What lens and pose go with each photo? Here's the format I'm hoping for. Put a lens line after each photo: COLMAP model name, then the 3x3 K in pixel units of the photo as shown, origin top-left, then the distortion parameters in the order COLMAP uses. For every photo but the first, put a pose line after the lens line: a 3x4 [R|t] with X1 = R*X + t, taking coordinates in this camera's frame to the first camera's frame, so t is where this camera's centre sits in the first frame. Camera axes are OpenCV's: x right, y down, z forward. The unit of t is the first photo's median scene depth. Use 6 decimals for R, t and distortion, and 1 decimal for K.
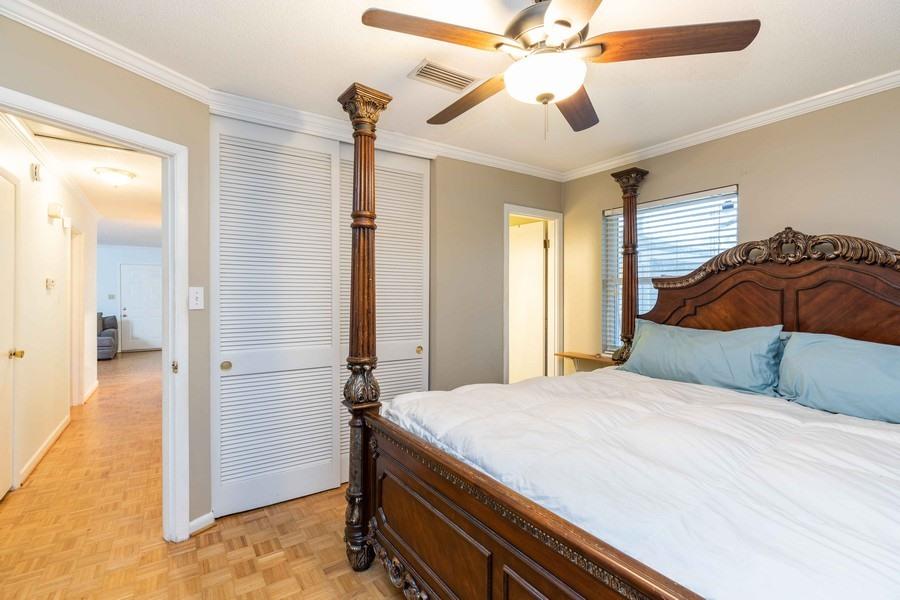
lens RADIAL K [[404.4, 0, 446.0], [0, 404.4, 298.4], [0, 0, 1]] dist [0.005575, -0.000519]
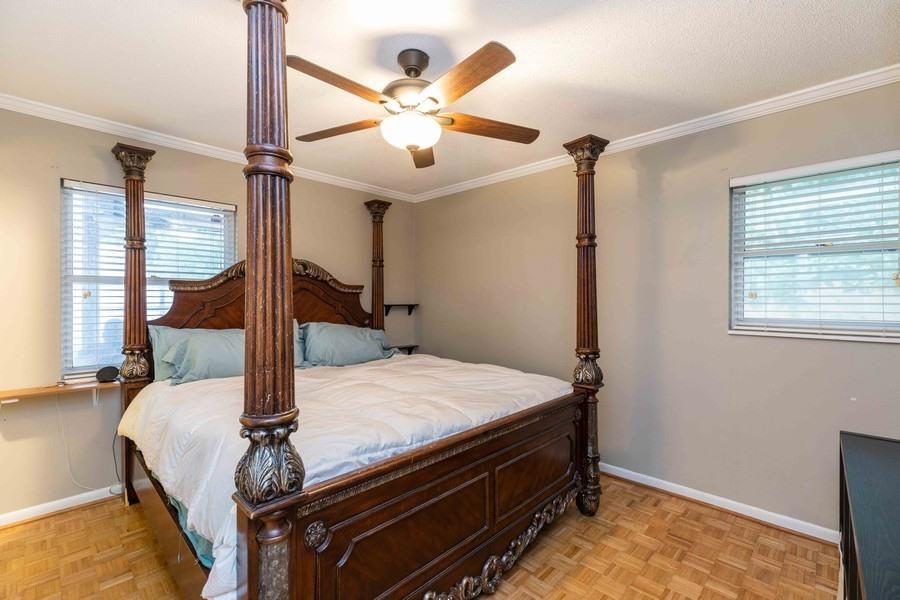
lens RADIAL K [[404.4, 0, 448.2], [0, 404.4, 298.9], [0, 0, 1]] dist [0.005575, -0.000519]
pose [[-0.213812, 0.001637, 0.976873, -0.526047], [0.005281, 0.999986, -0.000520, -0.001989], [-0.976861, 0.005048, -0.213818, 0.584532]]
